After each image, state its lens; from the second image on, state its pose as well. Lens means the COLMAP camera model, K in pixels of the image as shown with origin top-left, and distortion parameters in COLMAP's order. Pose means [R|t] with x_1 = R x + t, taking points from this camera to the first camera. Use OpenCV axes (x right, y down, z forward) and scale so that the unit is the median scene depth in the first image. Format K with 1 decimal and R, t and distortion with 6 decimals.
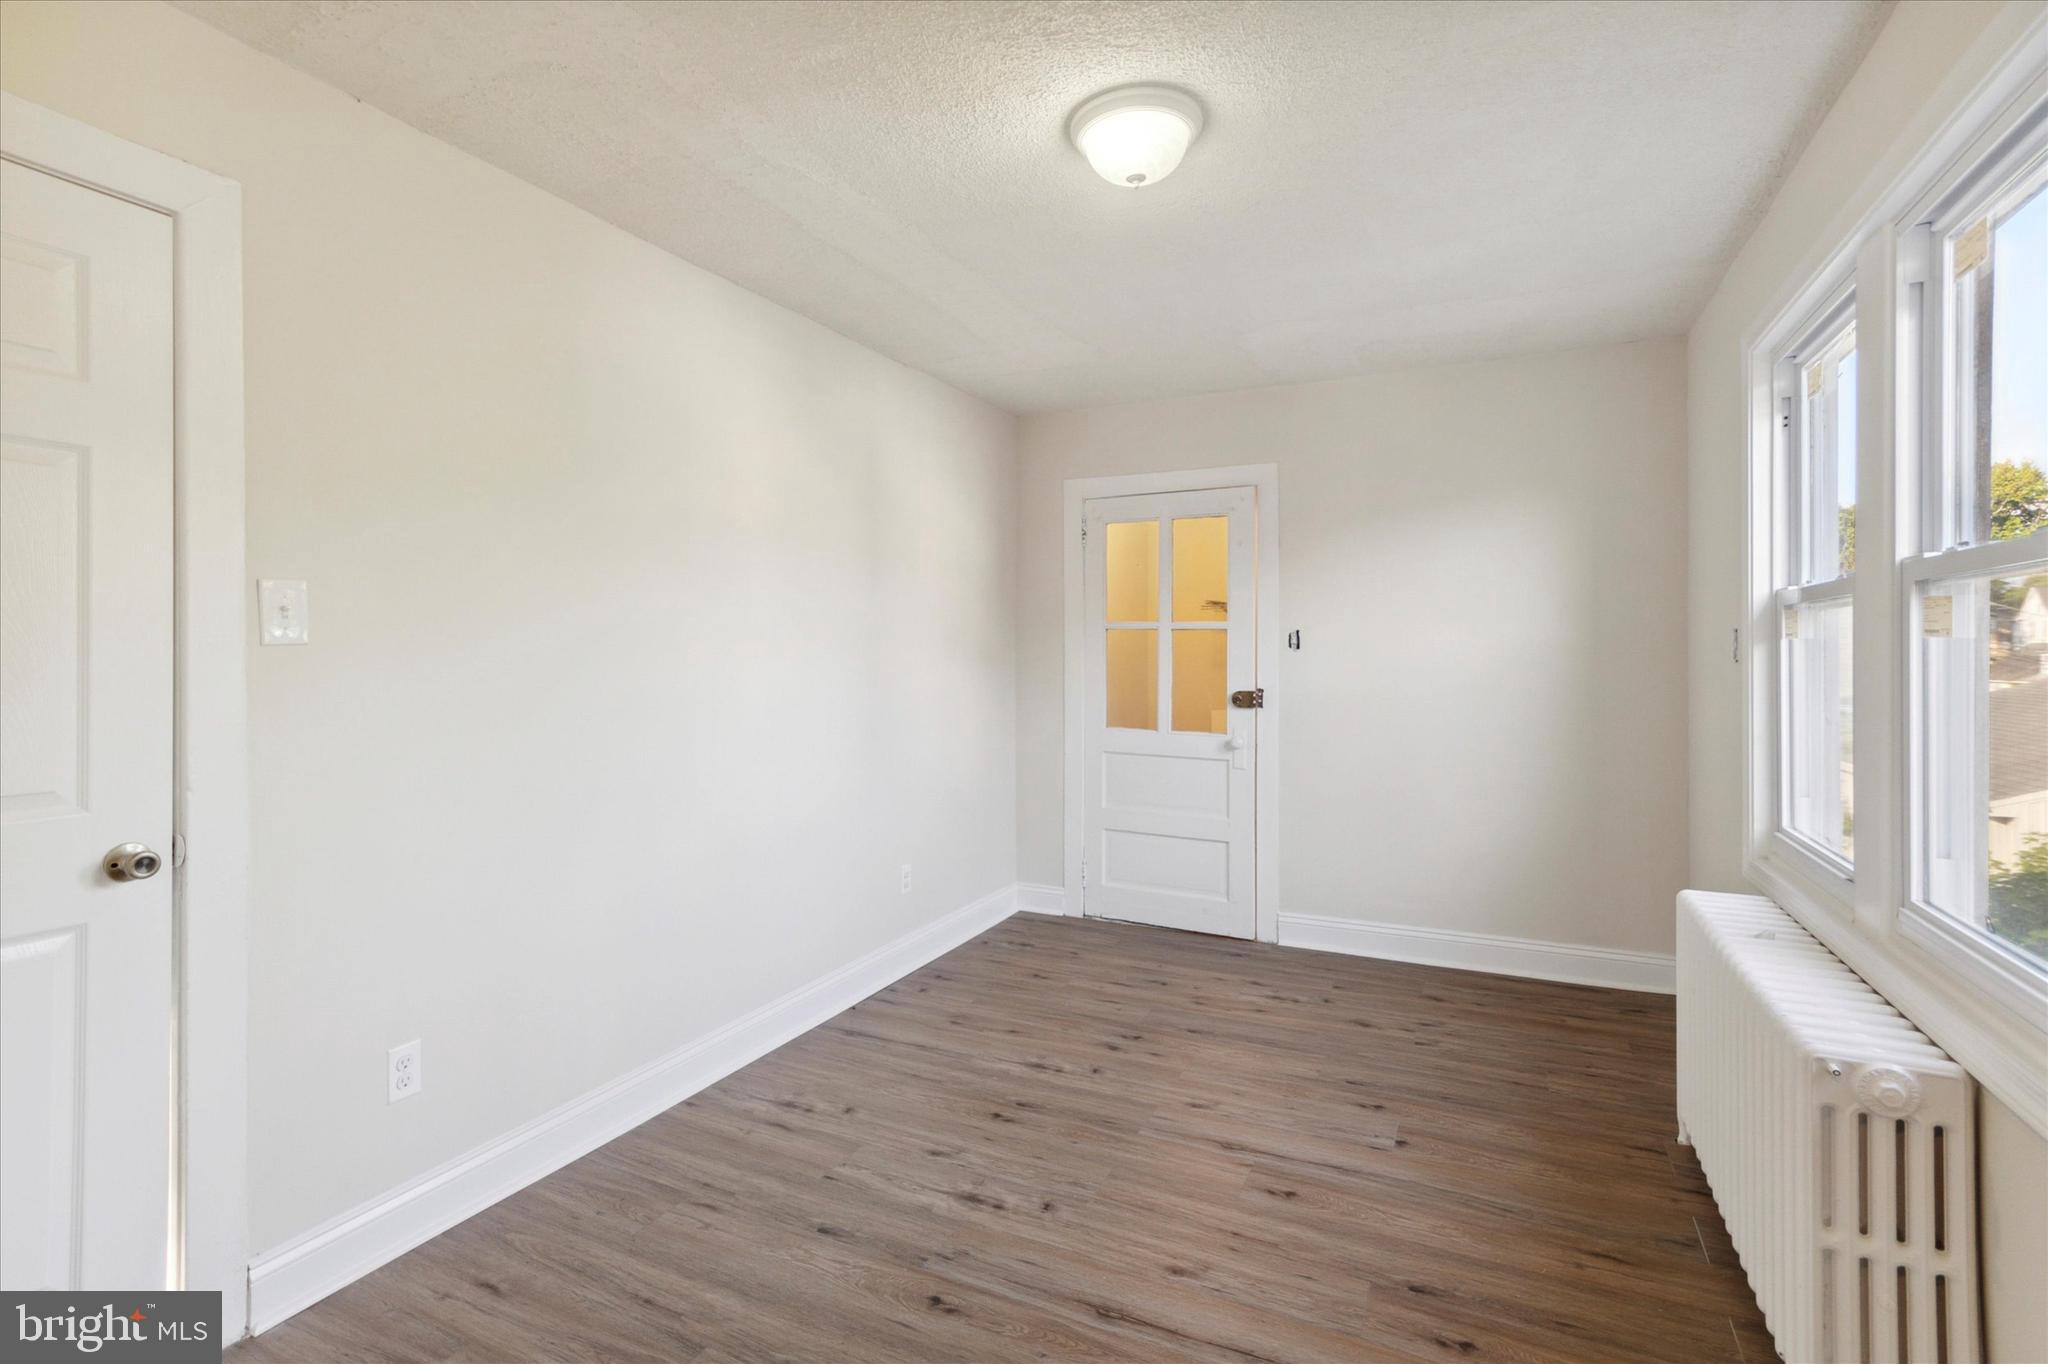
lens RADIAL K [[963.9, 0, 1021.0], [0, 963.9, 660.9], [0, 0, 1]] dist [0.012119, -0.000062]
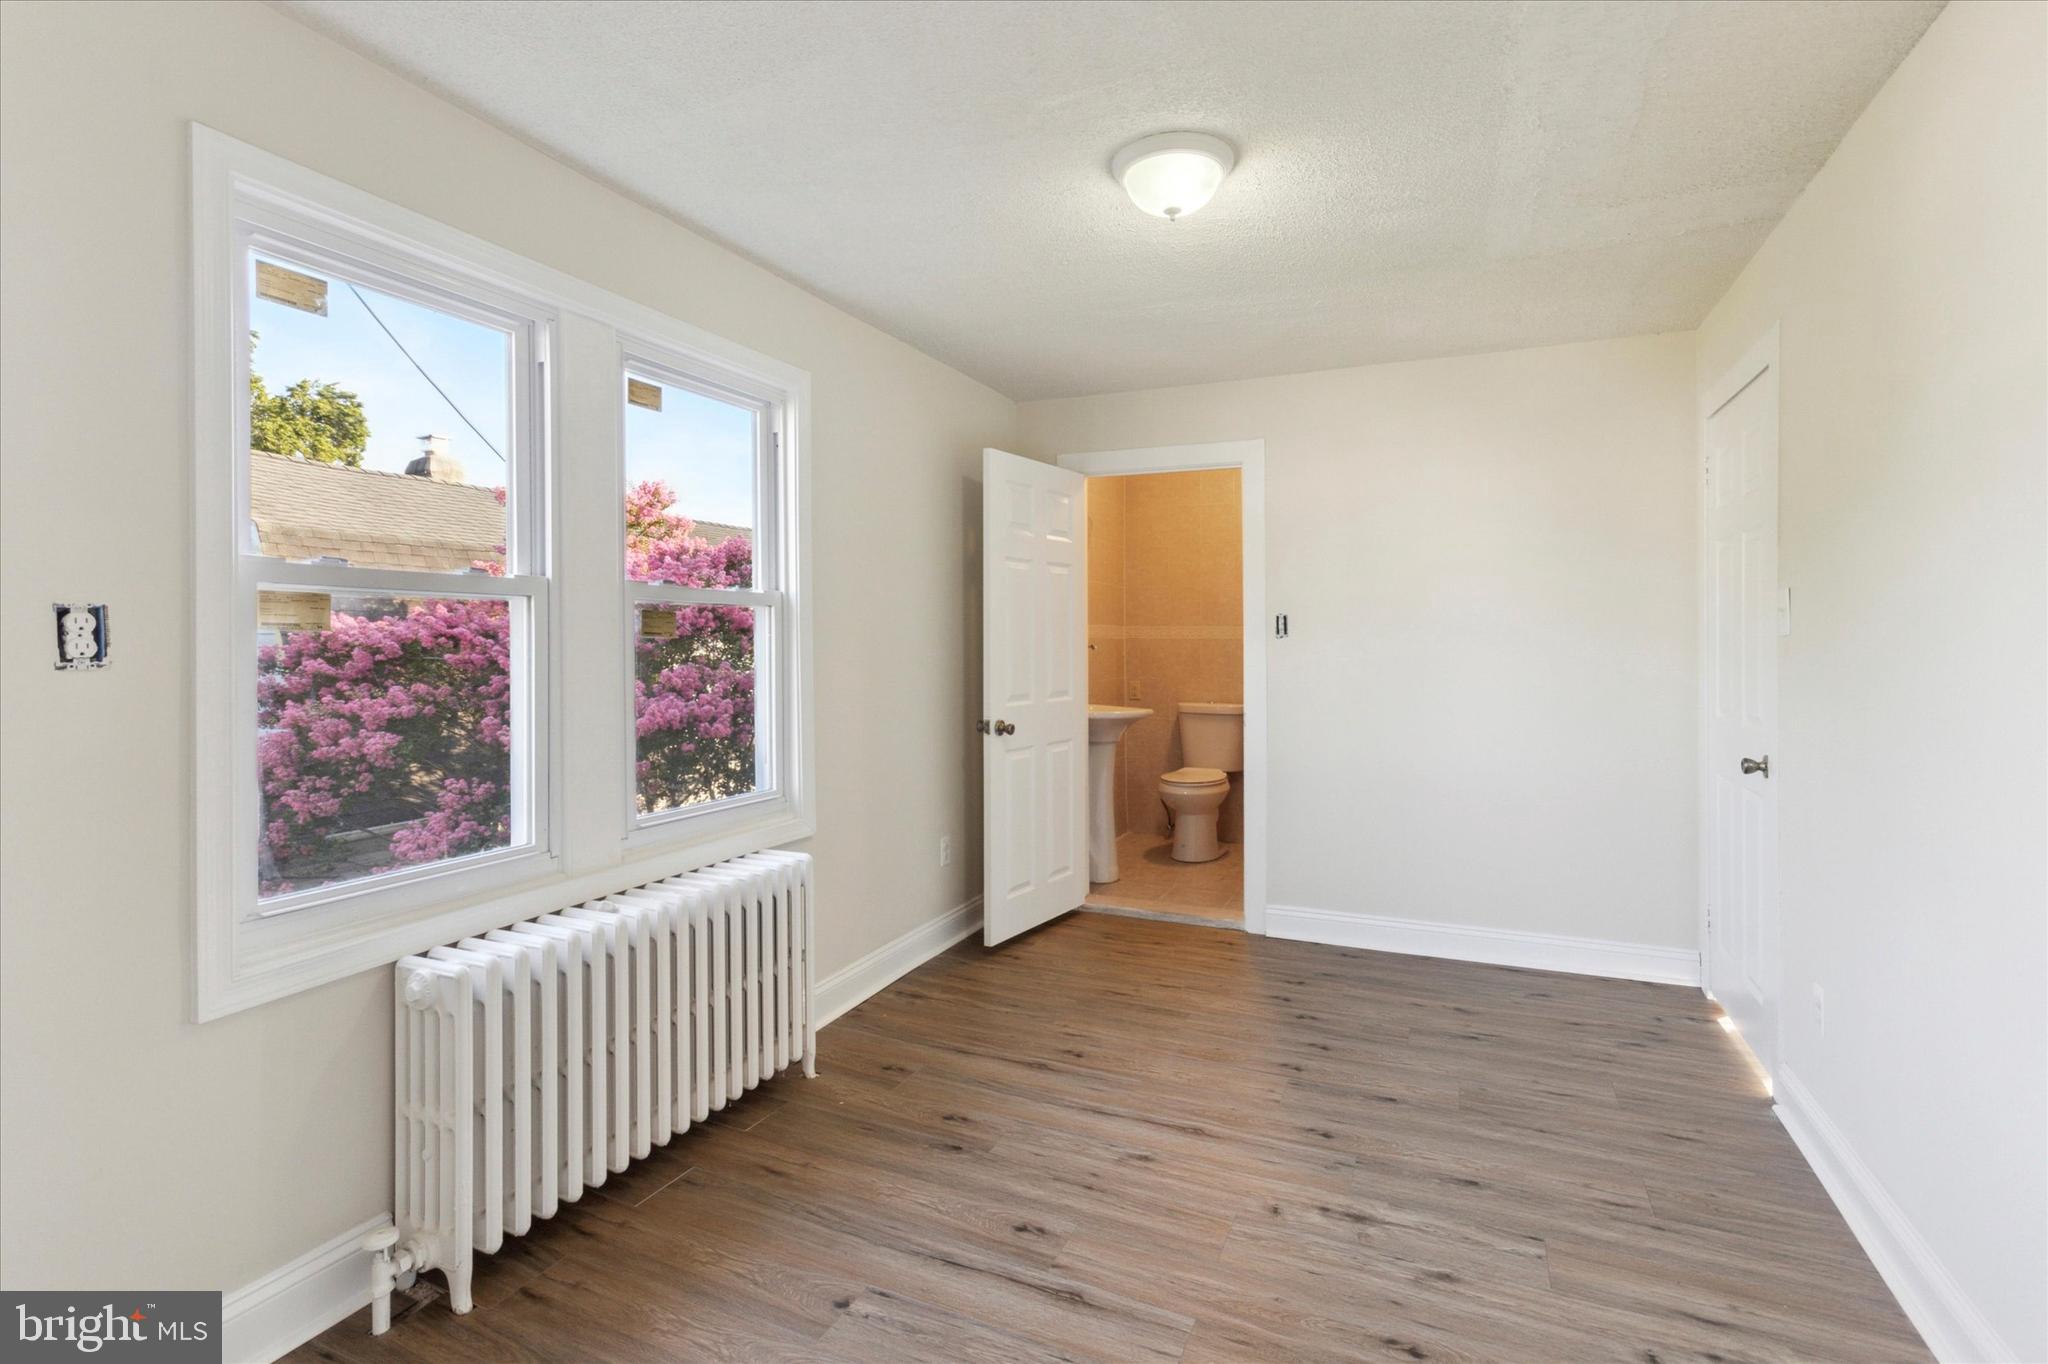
lens RADIAL K [[963.9, 0, 1019.9], [0, 963.9, 664.8], [0, 0, 1]] dist [0.012119, -0.000062]
pose [[-0.999723, 0.005902, -0.022777, 0.315704], [0.005268, 0.999599, 0.027805, -0.018003], [0.022932, 0.027677, -0.999354, 2.030618]]
